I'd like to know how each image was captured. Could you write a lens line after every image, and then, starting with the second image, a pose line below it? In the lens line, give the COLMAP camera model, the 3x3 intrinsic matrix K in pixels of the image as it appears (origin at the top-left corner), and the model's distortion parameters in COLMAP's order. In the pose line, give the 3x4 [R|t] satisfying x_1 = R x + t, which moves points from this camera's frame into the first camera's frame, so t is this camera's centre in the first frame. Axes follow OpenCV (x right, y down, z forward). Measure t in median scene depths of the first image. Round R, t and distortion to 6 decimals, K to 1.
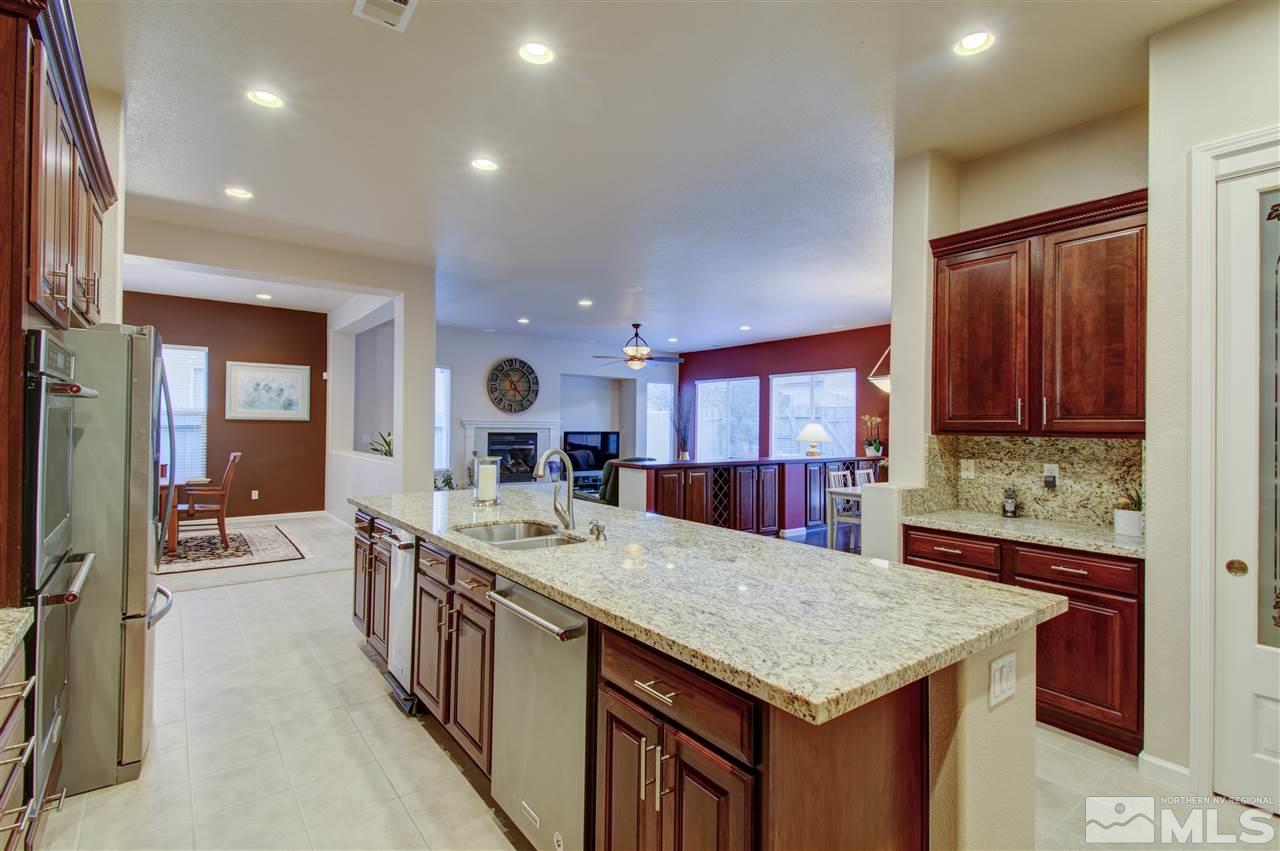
lens RADIAL K [[618.1, 0, 640.0], [0, 618.1, 425.5], [0, 0, 1]] dist [0.033643, 0.000056]
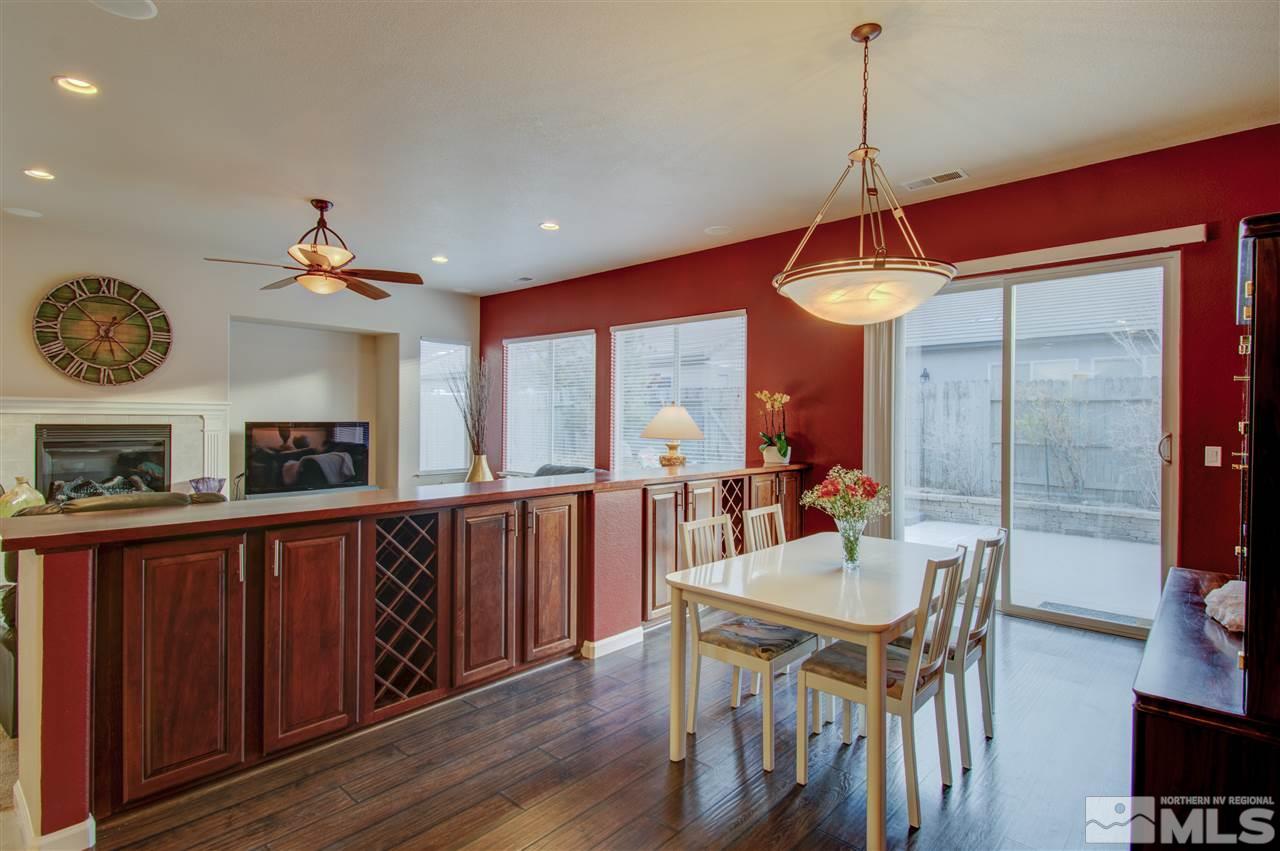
lens RADIAL K [[641.6, 0, 677.7], [0, 641.6, 425.5], [0, 0, 1]] dist [-0.002972, -0.014057]
pose [[0.974685, -0.003817, 0.223550, 0.138859], [0.000616, 0.999896, 0.014384, 0.005438], [-0.223582, -0.013882, 0.974586, 0.395338]]
